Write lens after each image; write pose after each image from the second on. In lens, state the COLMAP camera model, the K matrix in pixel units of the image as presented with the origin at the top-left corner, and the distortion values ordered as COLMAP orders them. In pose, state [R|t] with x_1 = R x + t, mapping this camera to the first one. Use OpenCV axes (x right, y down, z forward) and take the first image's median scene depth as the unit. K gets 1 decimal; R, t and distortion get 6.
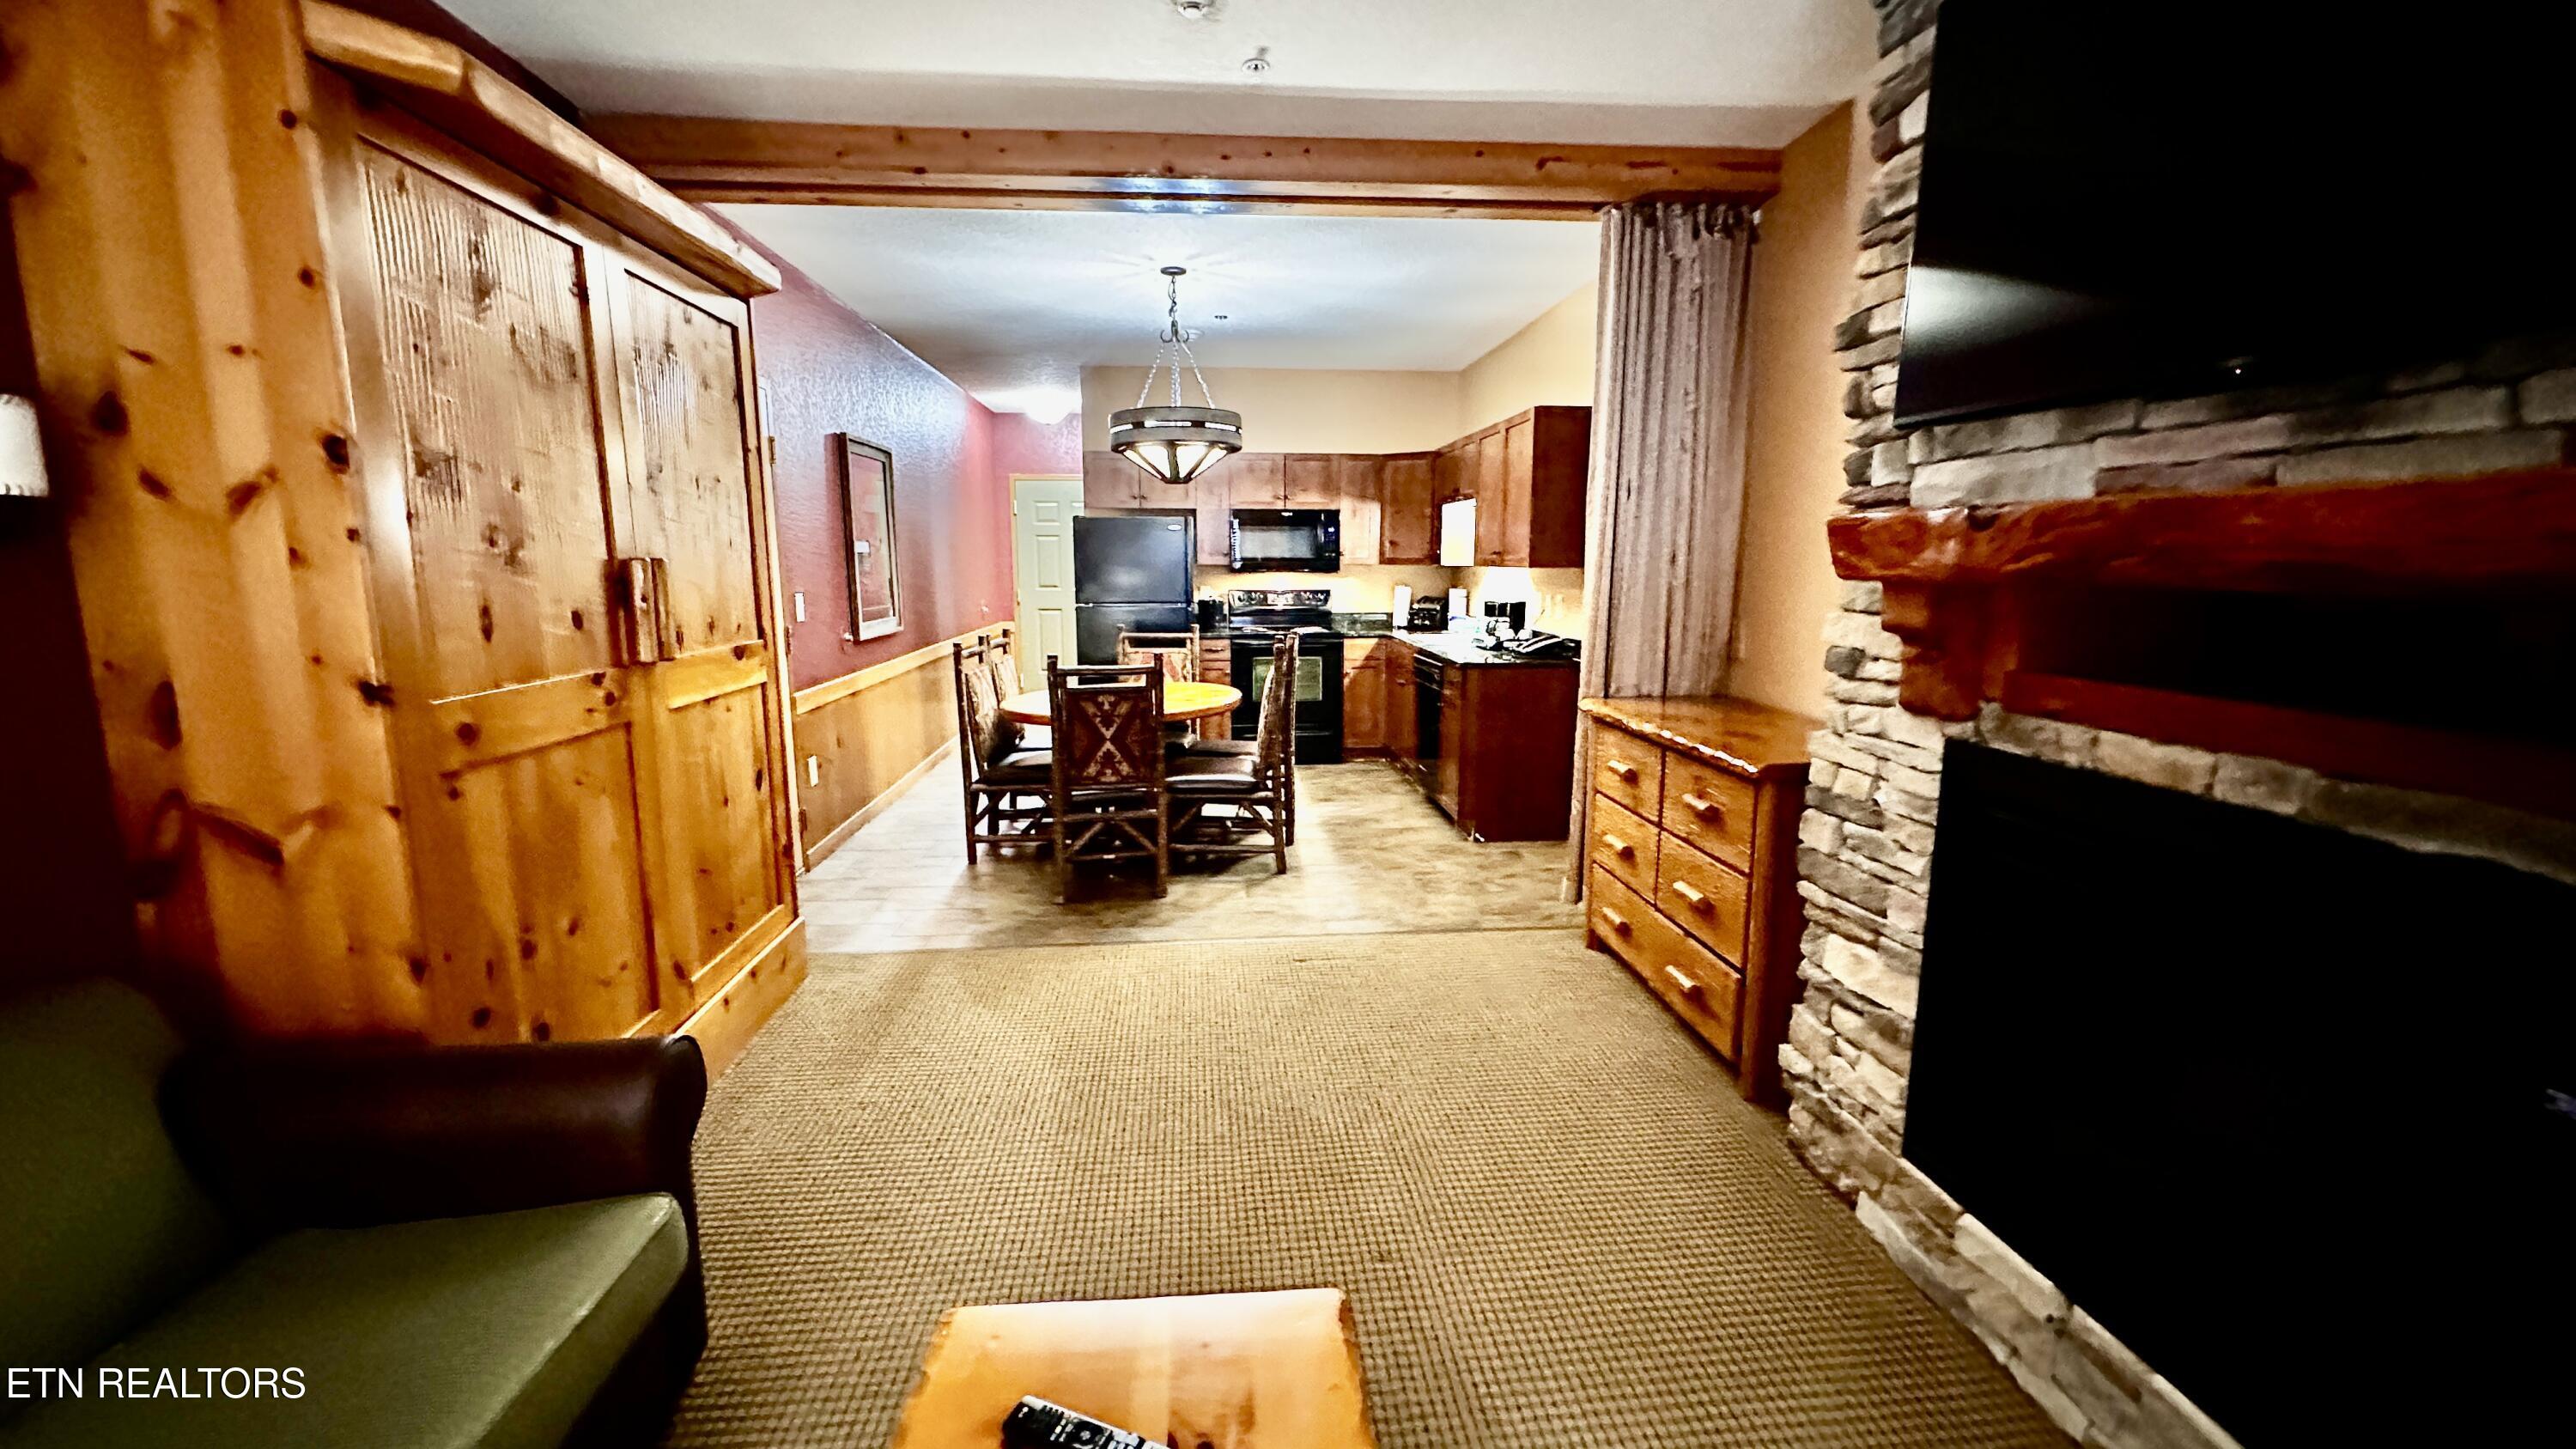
lens RADIAL K [[1021.9, 0, 1288.0], [0, 1021.9, 723.0], [0, 0, 1]] dist [-0.001867, -0.000127]
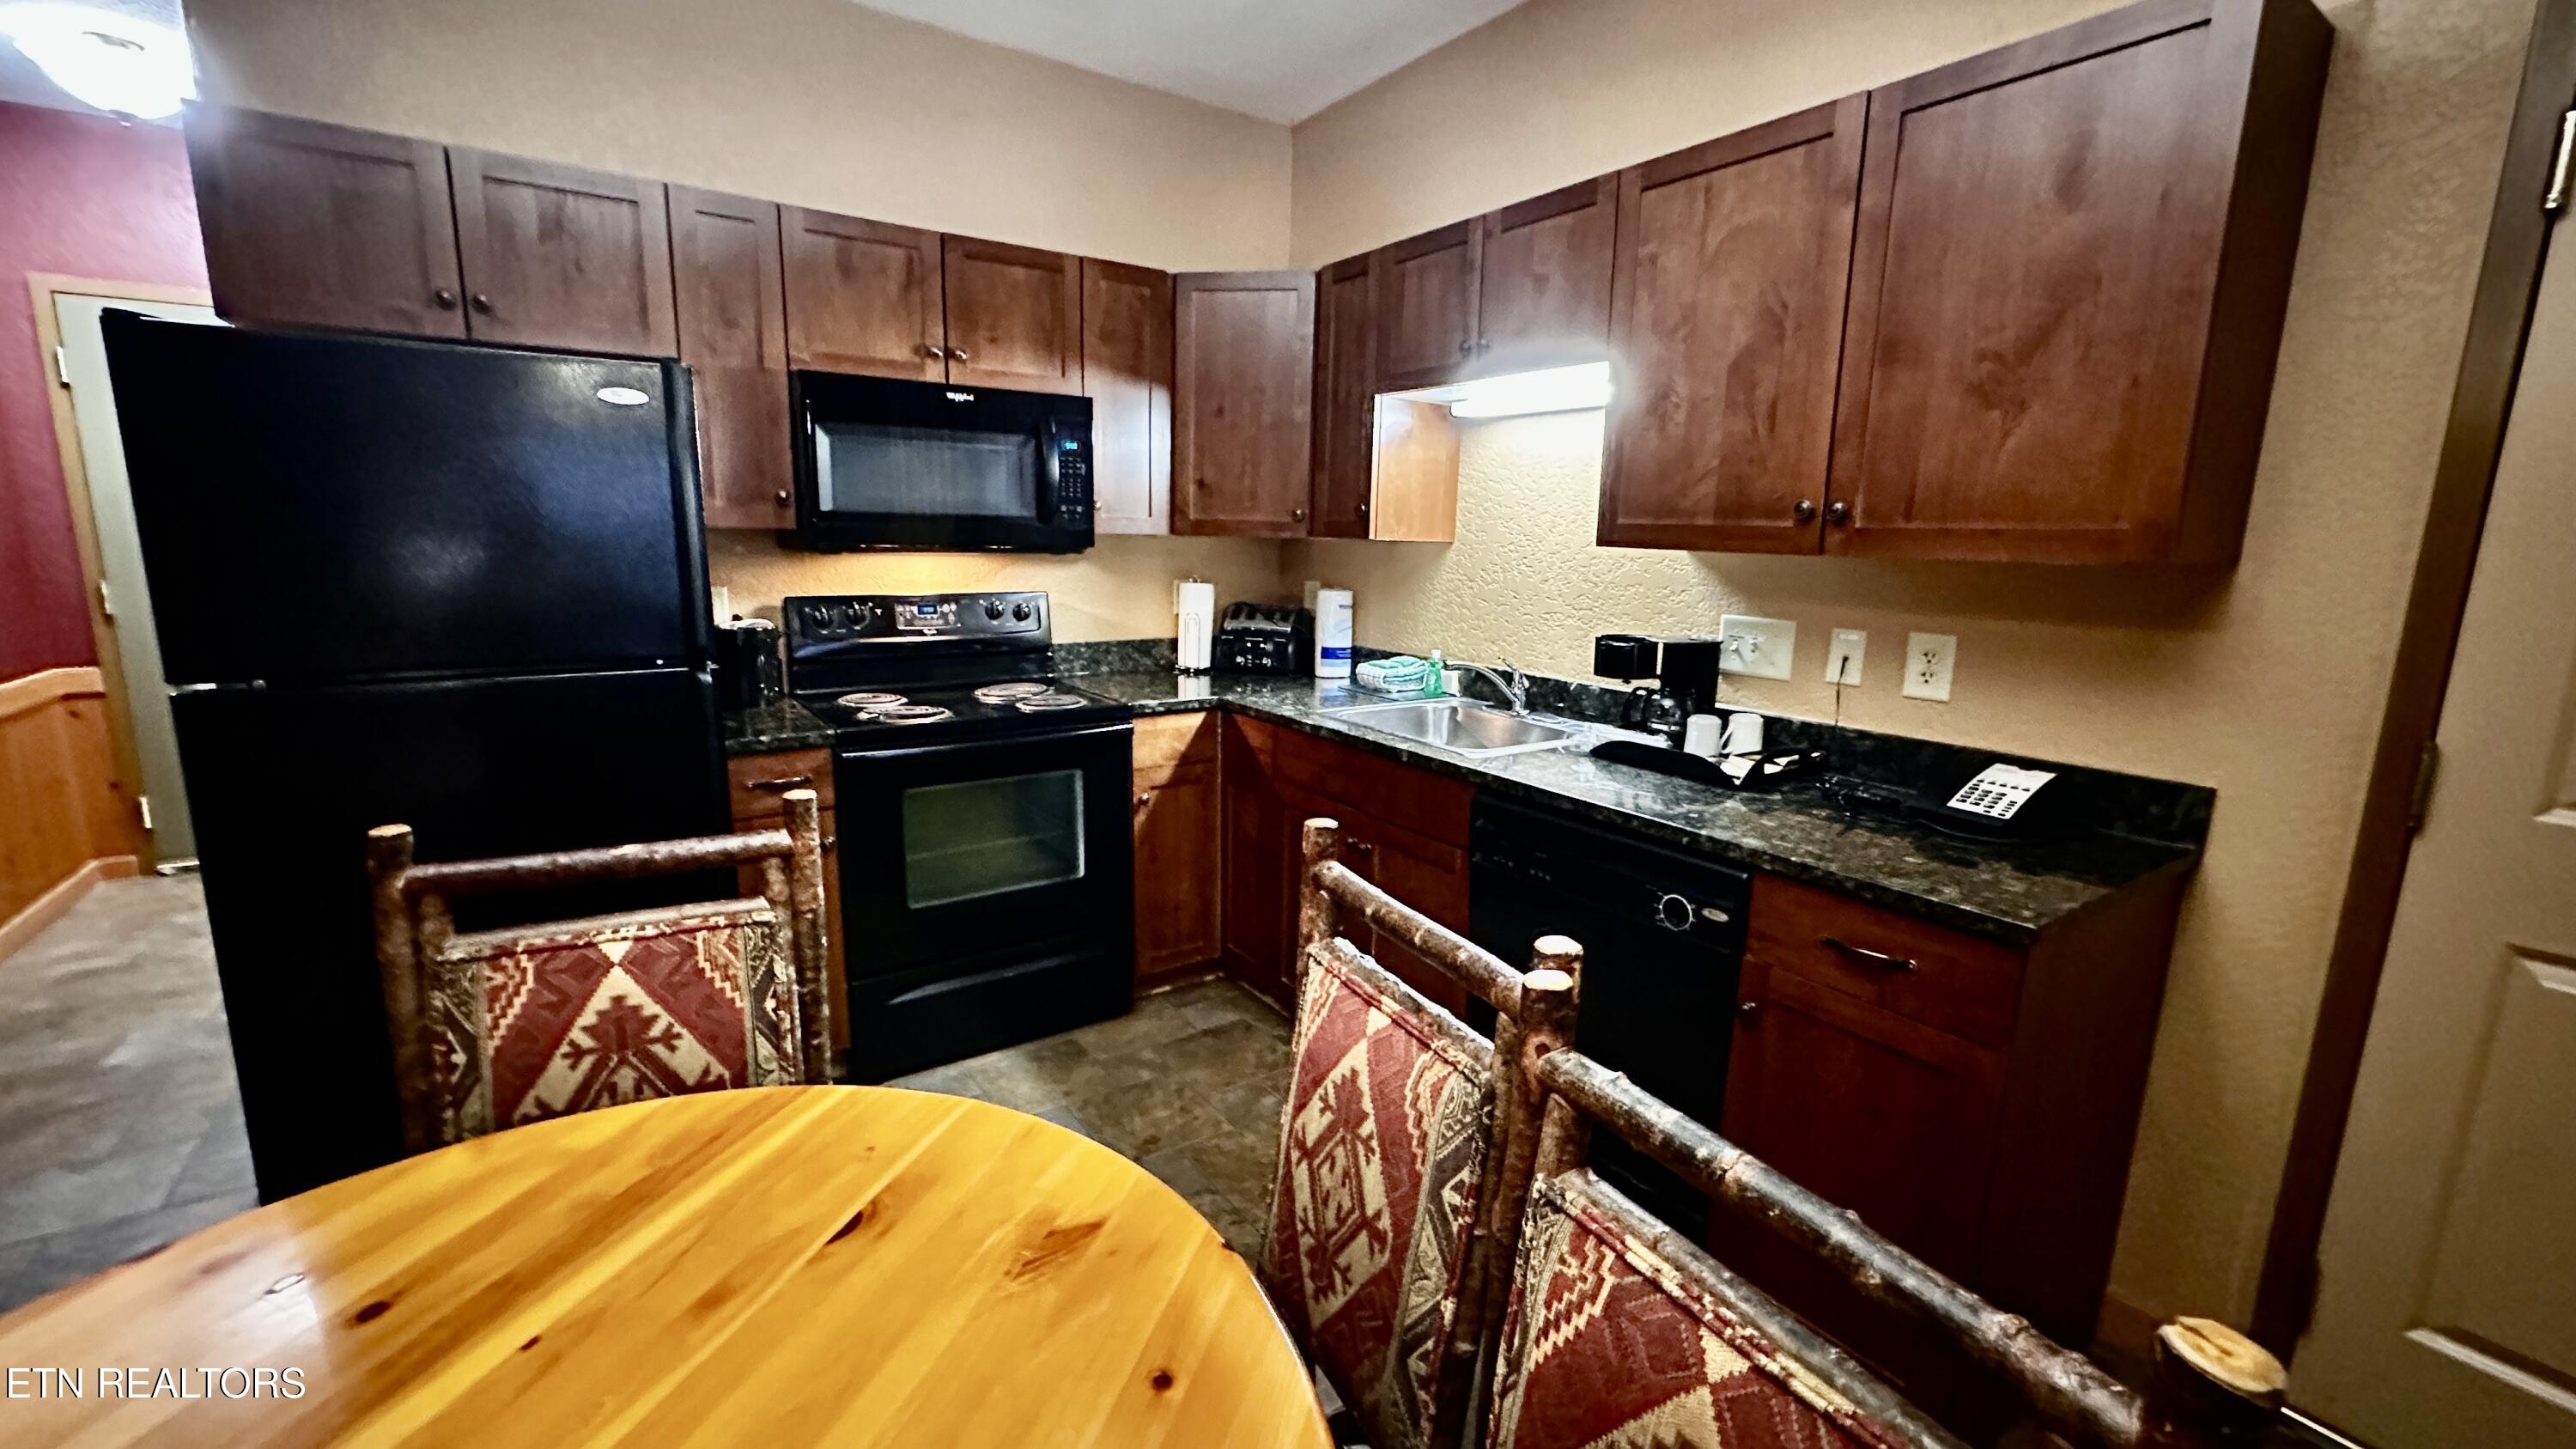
lens RADIAL K [[1021.9, 0, 1286.6], [0, 1021.9, 708.8], [0, 0, 1]] dist [-0.001867, -0.000127]
pose [[0.882248, -0.065896, 0.466151, -0.077628], [0.058348, 0.997826, 0.030623, -0.094859], [-0.467156, 0.000182, 0.884175, 0.611568]]
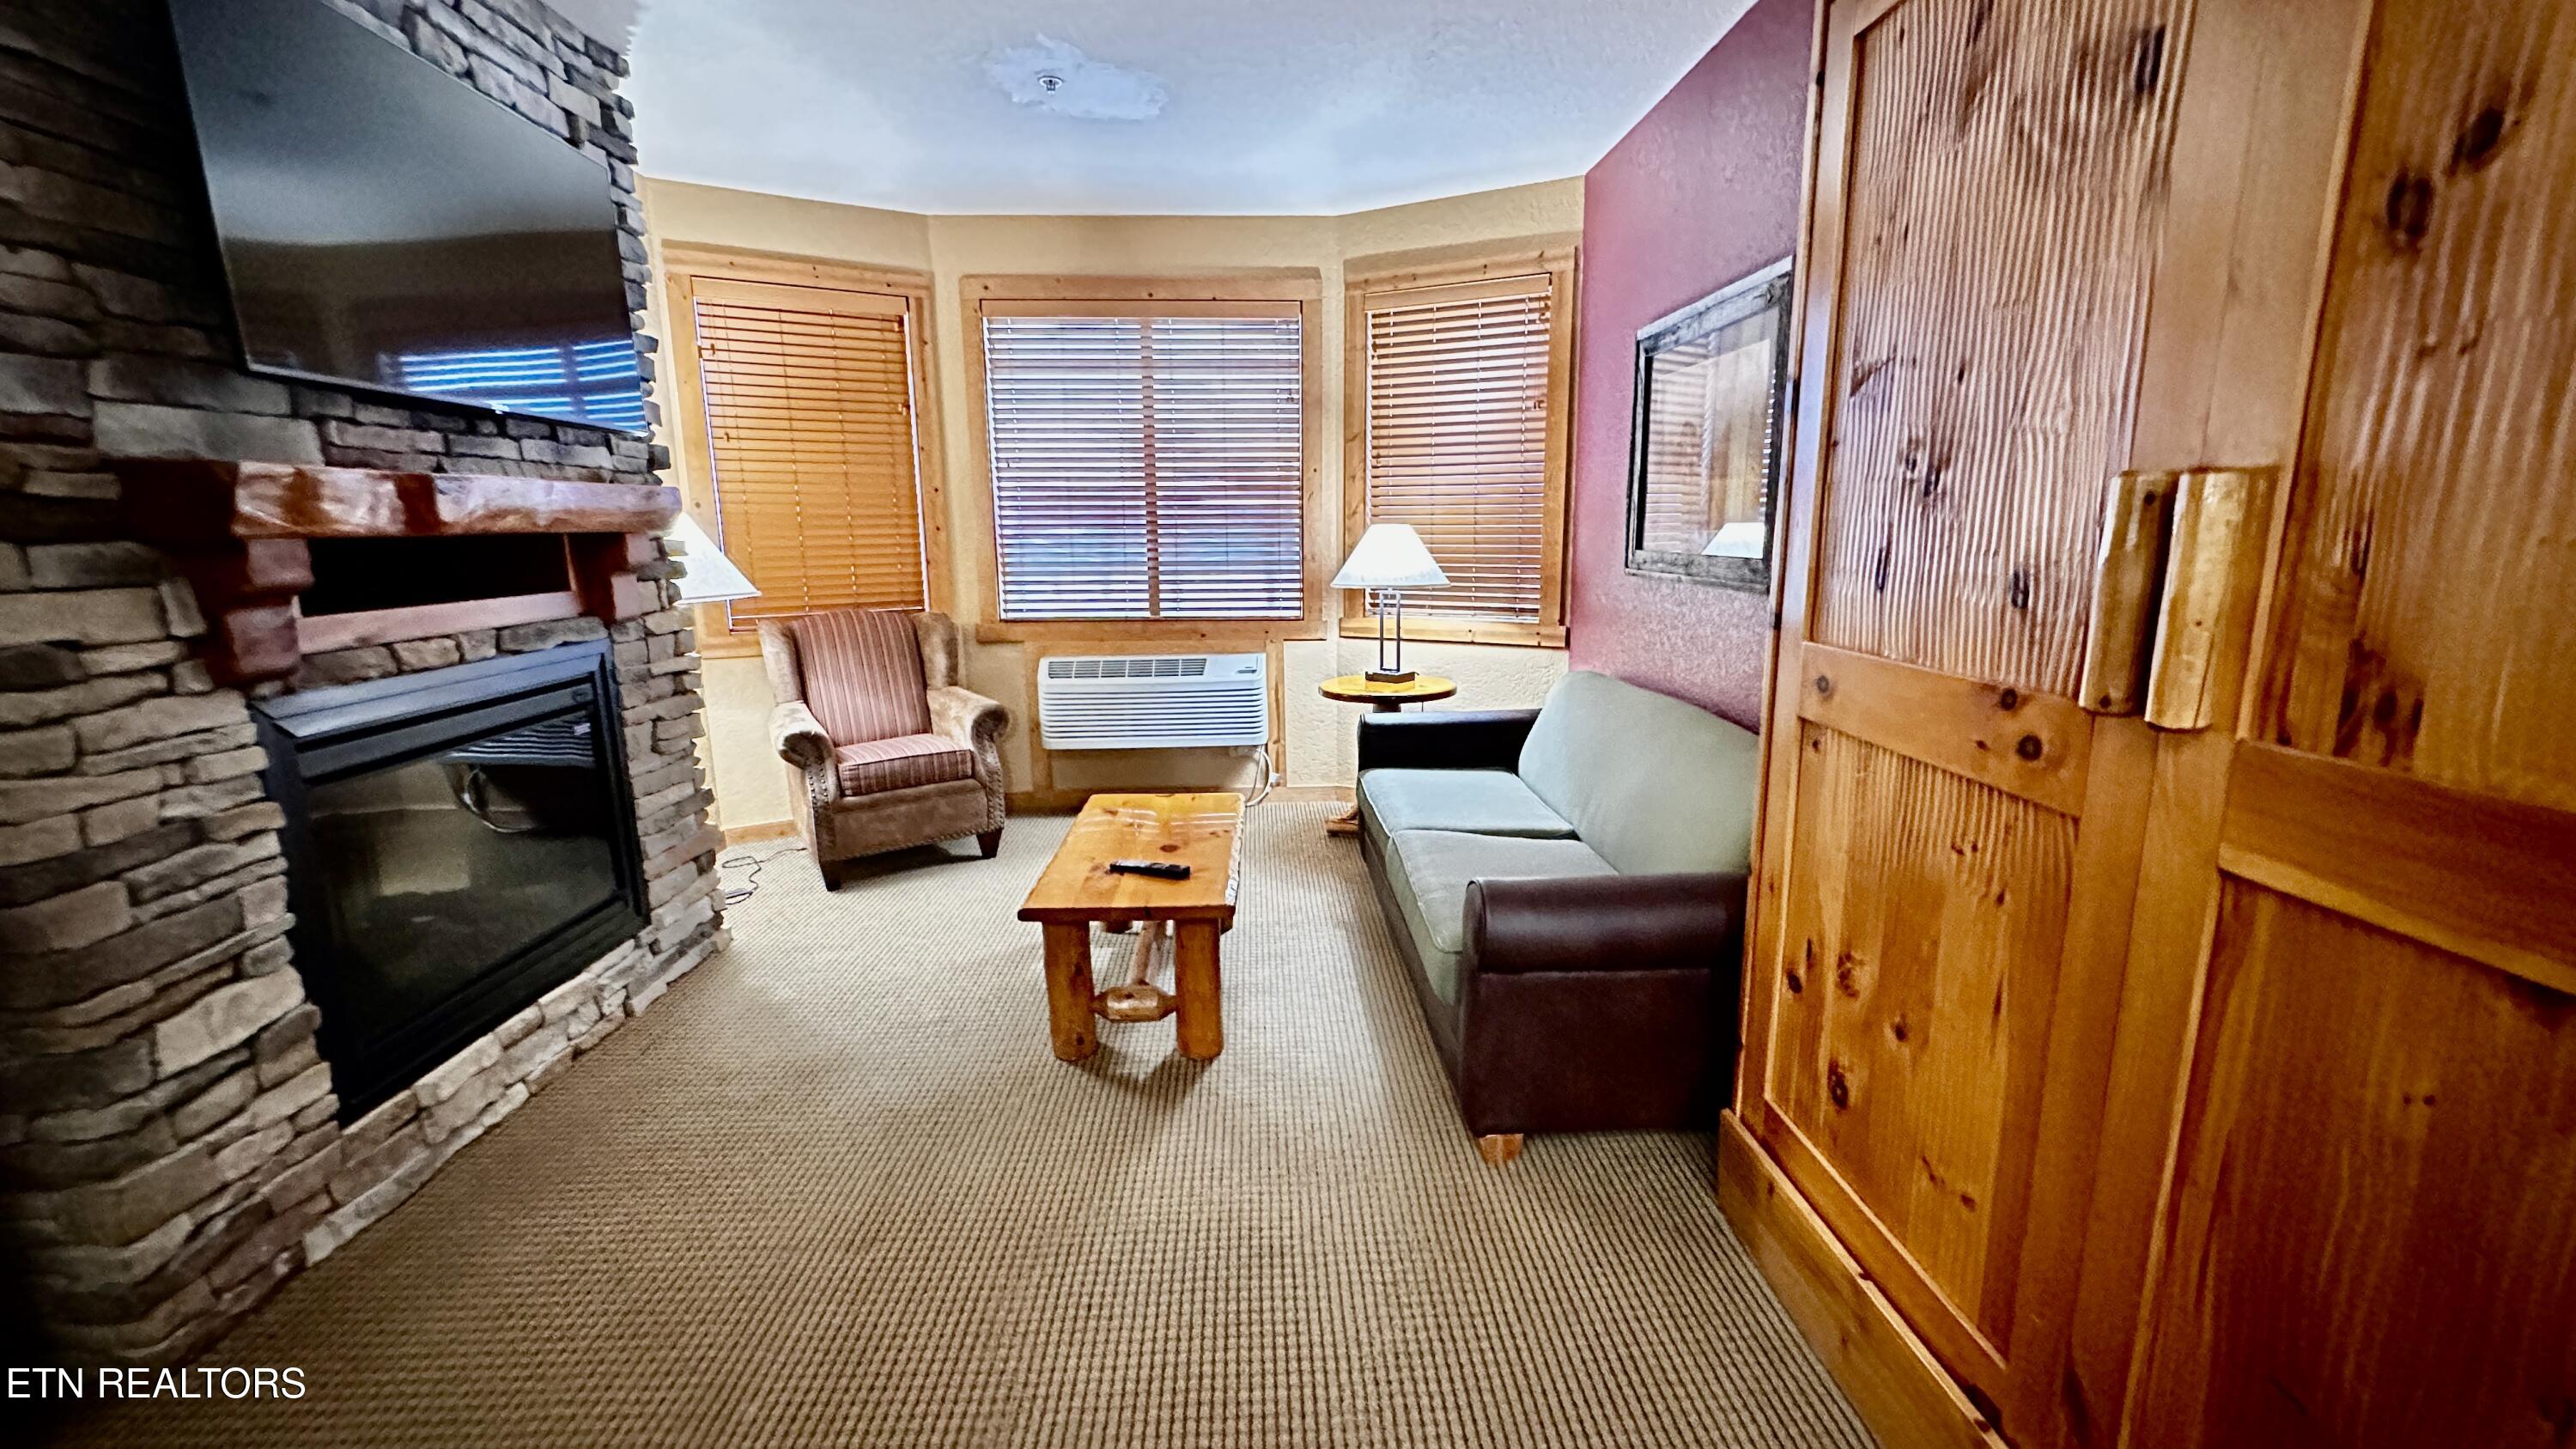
lens RADIAL K [[1021.9, 0, 1281.8], [0, 1021.9, 721.5], [0, 0, 1]] dist [-0.001867, -0.000127]
pose [[-0.998104, 0.002179, 0.061515, -0.106389], [0.023359, 0.938025, 0.345780, -0.077586], [-0.056949, 0.346561, -0.936297, 0.515492]]
